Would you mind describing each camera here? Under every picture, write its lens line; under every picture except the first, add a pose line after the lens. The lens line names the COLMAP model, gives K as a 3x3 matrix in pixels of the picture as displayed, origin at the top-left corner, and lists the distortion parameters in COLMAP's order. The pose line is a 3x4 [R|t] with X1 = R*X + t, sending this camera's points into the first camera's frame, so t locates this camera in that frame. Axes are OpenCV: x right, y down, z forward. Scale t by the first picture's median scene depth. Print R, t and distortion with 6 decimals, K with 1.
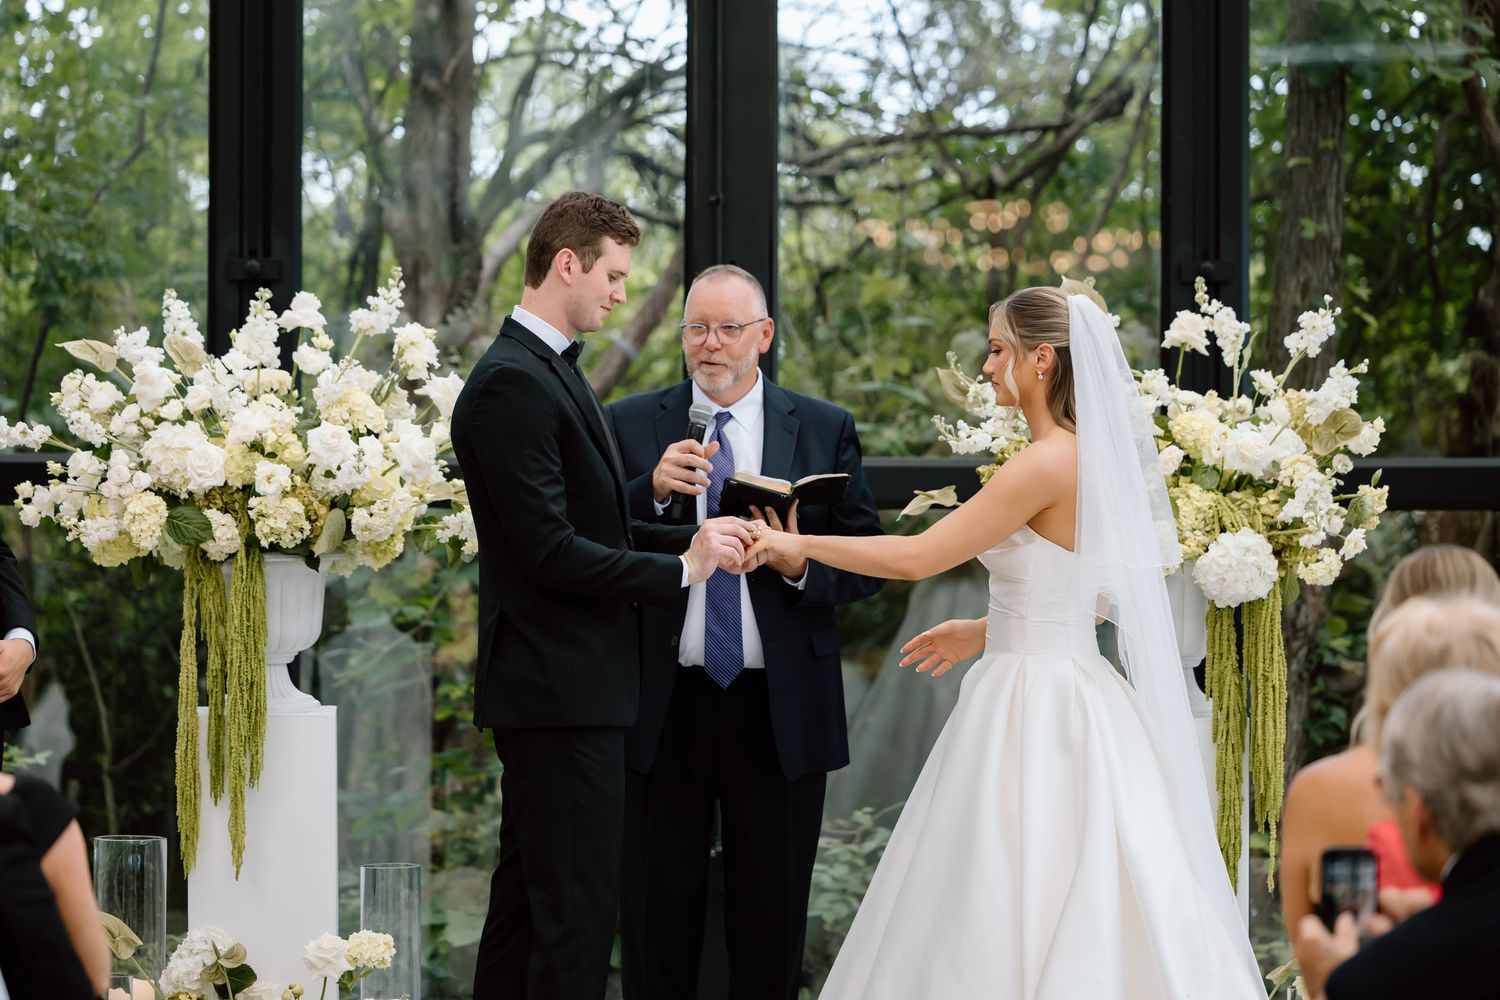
lens RADIAL K [[5352.6, 0, 707.7], [0, 5352.6, 416.6], [0, 0, 1]] dist [-0.030946, 0.000000]
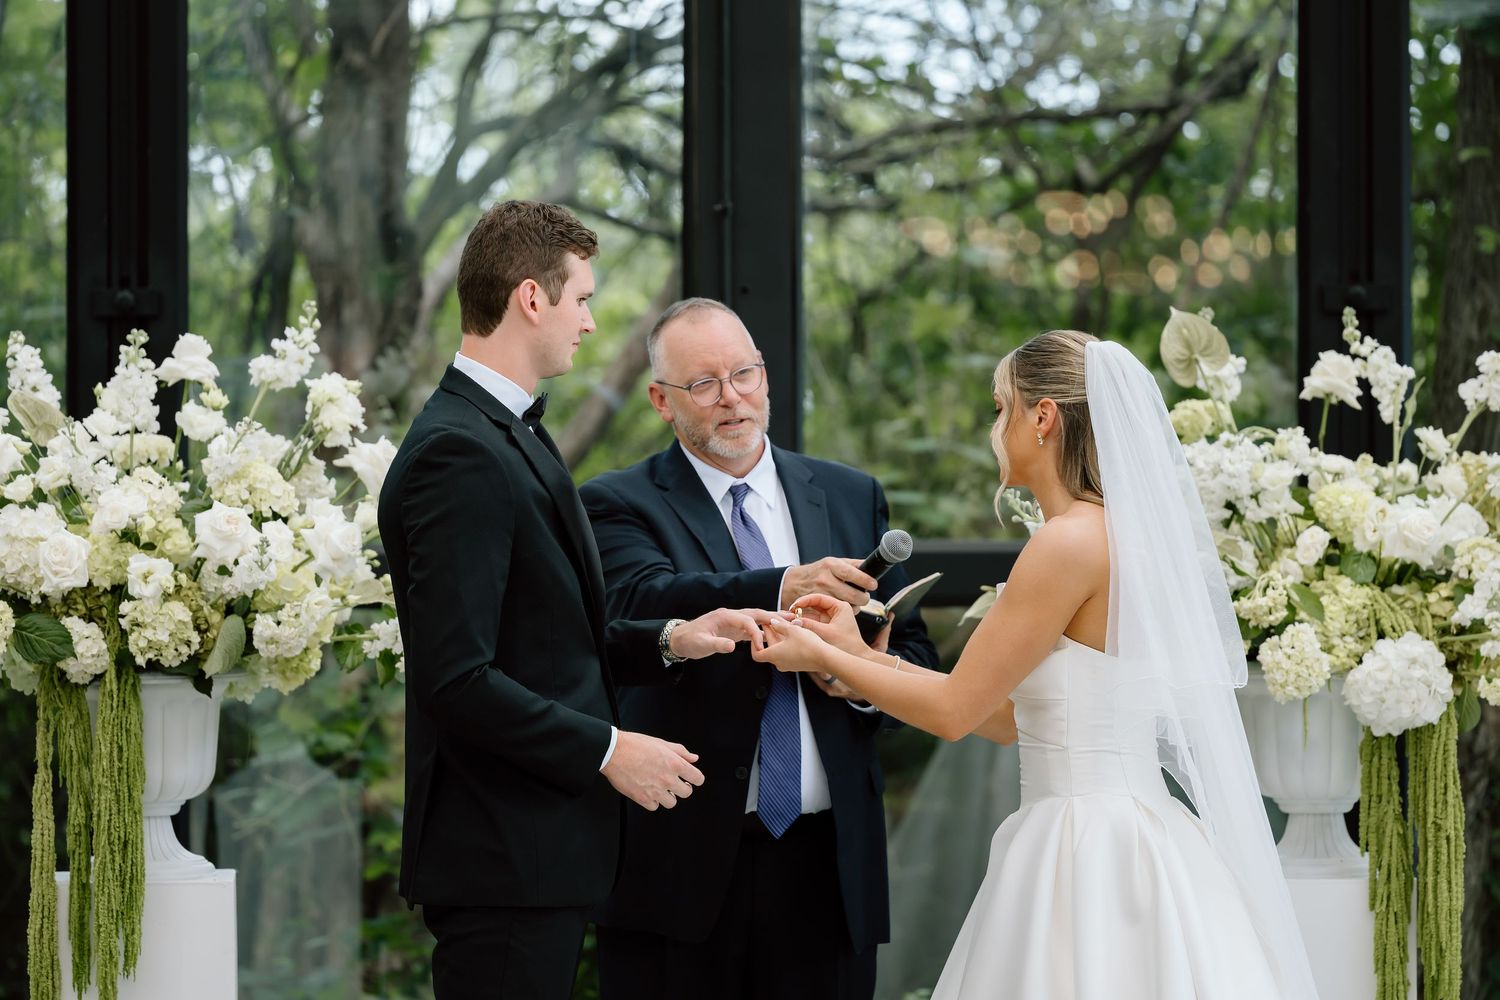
lens RADIAL K [[6745.6, 0, 756.2], [0, 6745.6, 500.1], [0, 0, 1]] dist [-0.034403, 0.000000]
pose [[0.999962, -0.006402, 0.005976, 0.000345], [0.006364, 0.999960, 0.006339, -0.005030], [-0.006016, -0.006300, 0.999962, 0.026241]]
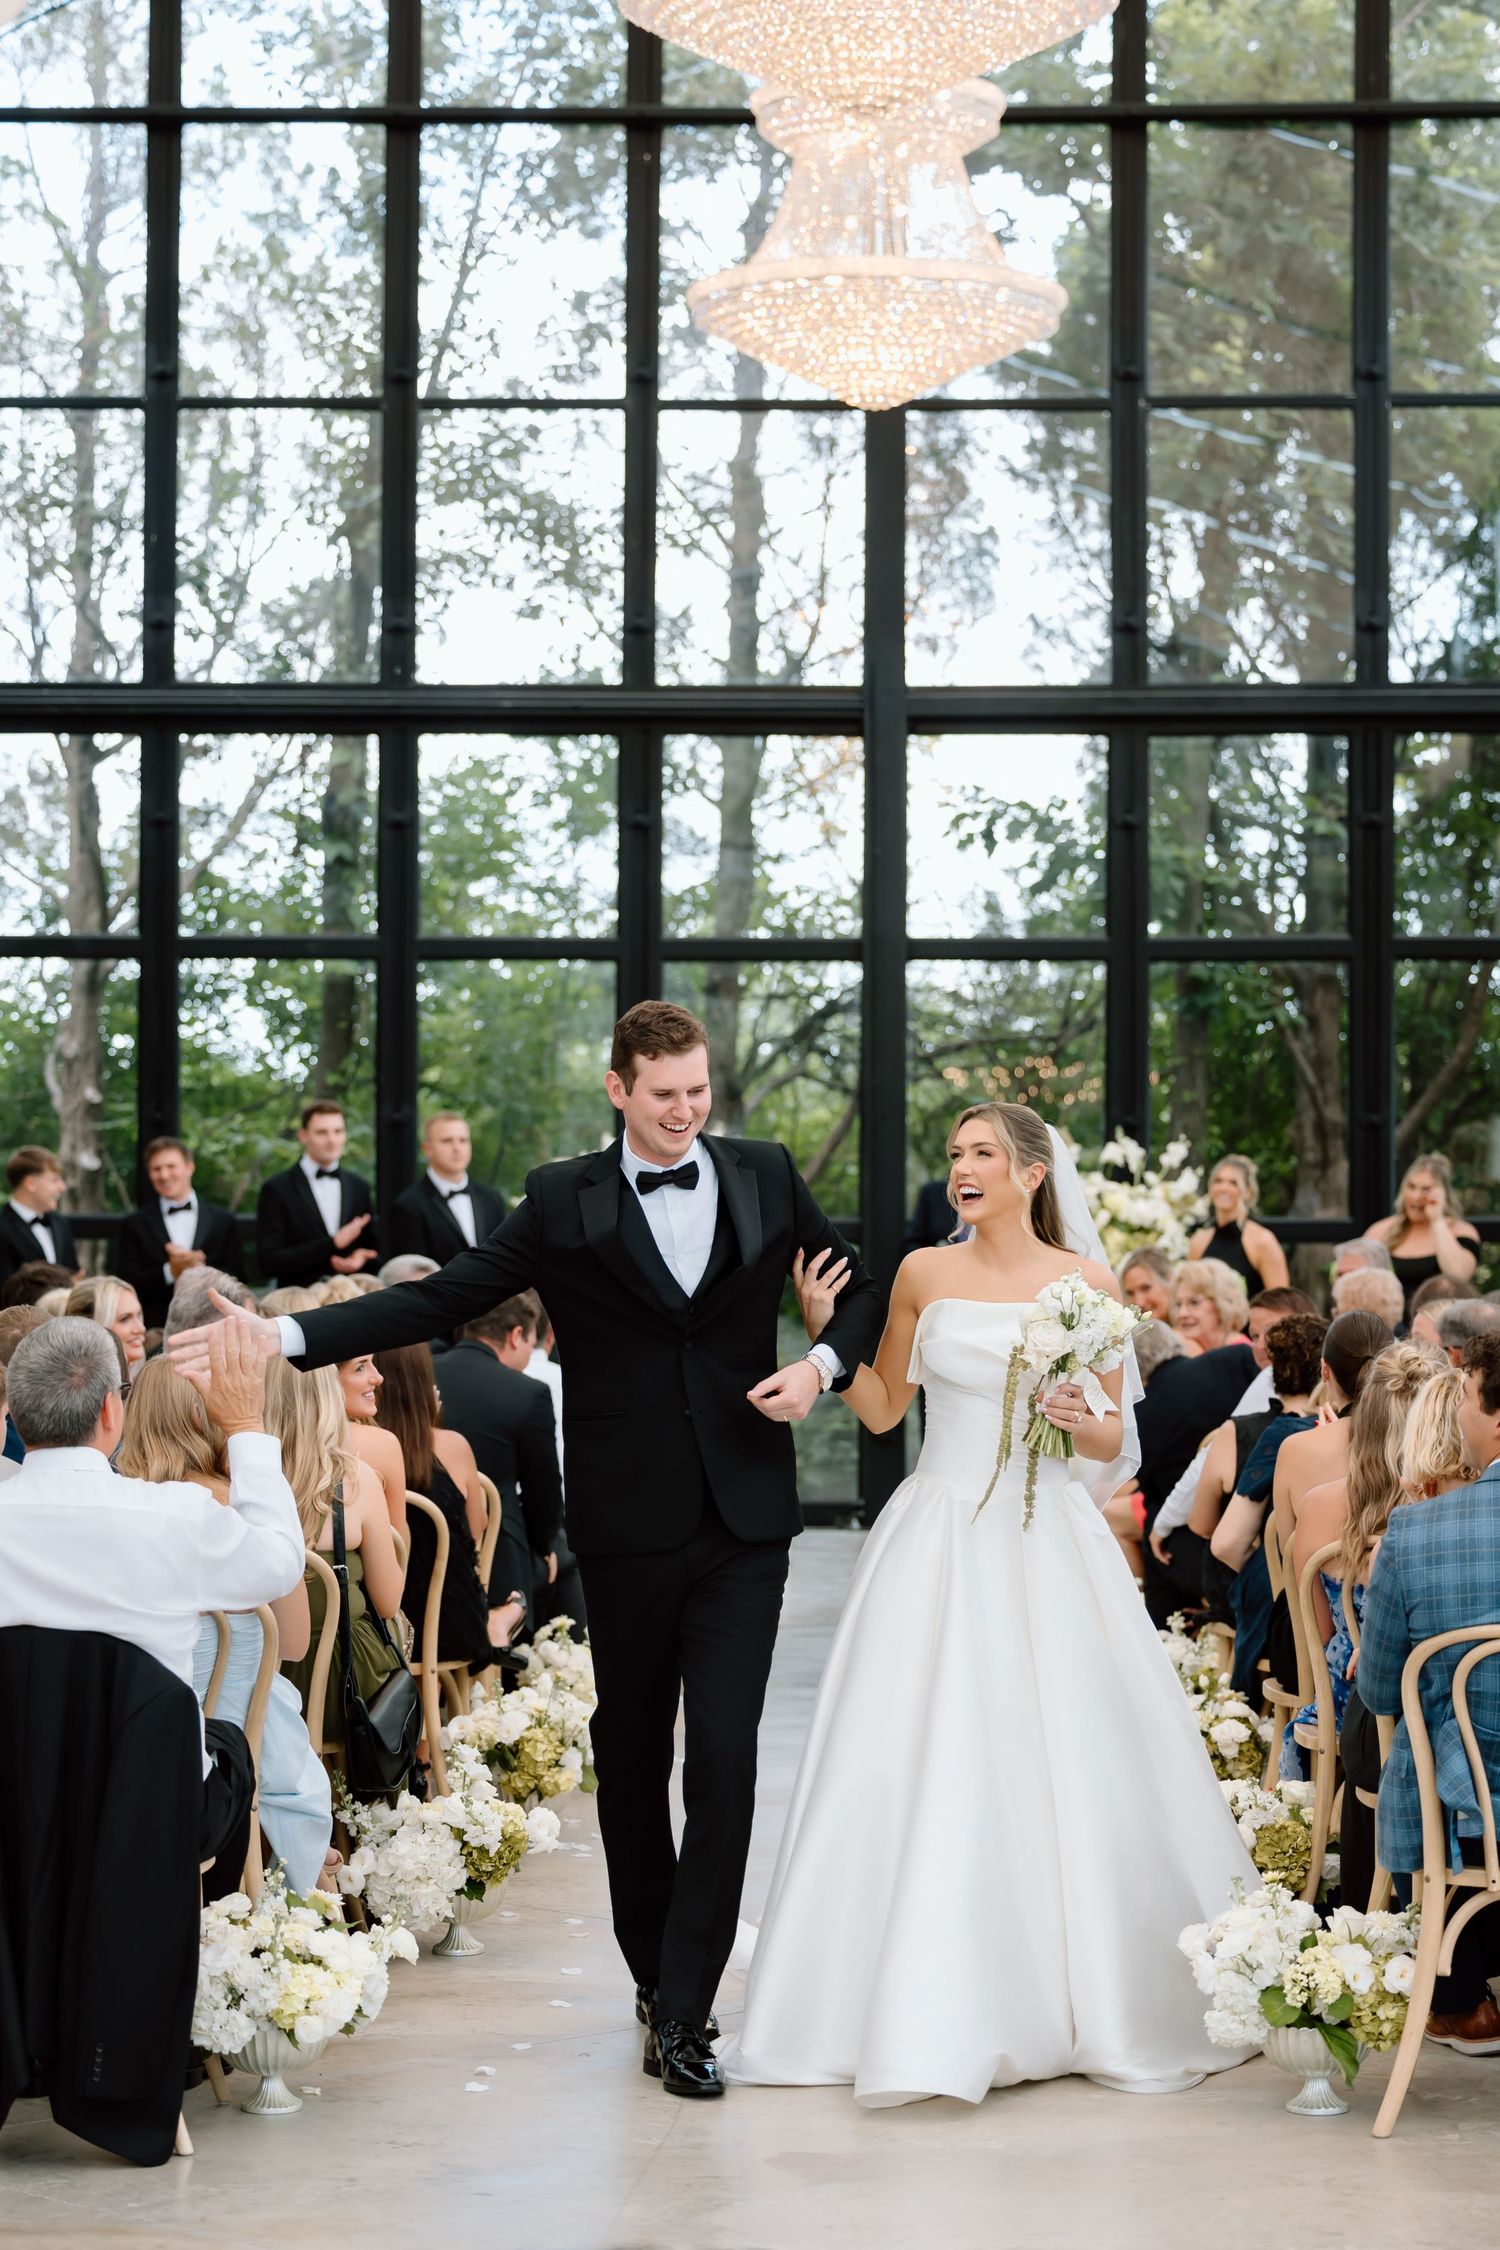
lens RADIAL K [[4608.5, 0, 751.8], [0, 4608.5, 1127.2], [0, 0, 1]] dist [-0.021973, 0.000000]
pose [[0.999931, -0.001660, -0.011621, -0.026578], [0.001496, 0.999899, -0.014143, -0.001671], [0.011644, 0.014124, 0.999832, -0.742620]]
